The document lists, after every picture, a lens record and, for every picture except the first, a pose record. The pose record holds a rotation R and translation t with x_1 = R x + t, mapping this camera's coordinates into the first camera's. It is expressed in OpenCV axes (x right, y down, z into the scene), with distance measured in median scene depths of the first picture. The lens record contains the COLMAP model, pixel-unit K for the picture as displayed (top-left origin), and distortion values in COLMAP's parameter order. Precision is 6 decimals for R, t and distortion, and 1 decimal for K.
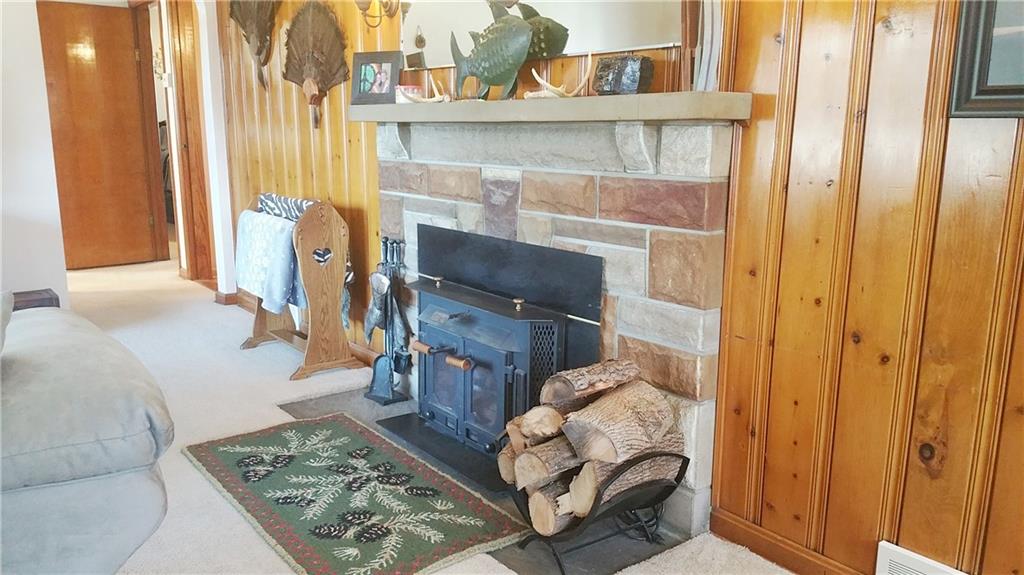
lens RADIAL K [[779.6, 0, 491.1], [0, 779.6, 292.6], [0, 0, 1]] dist [0.093733, -0.153264]
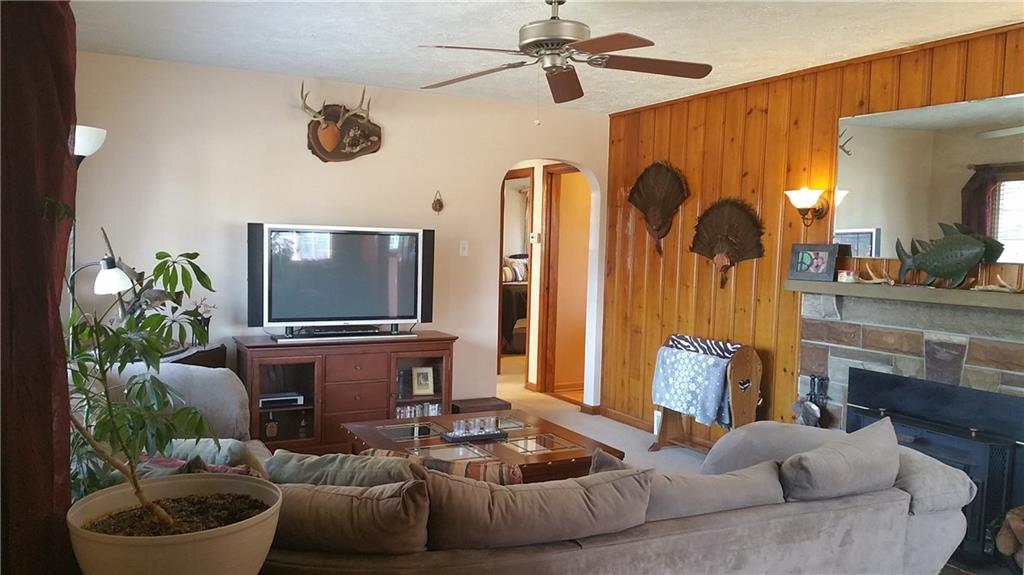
lens RADIAL K [[779.6, 0, 491.1], [0, 779.6, 292.6], [0, 0, 1]] dist [0.093733, -0.153264]
pose [[0.989975, 0.031421, -0.137705, -0.528009], [-0.050872, 0.988831, -0.140092, 0.008381], [0.131765, 0.145693, 0.980516, -0.458954]]
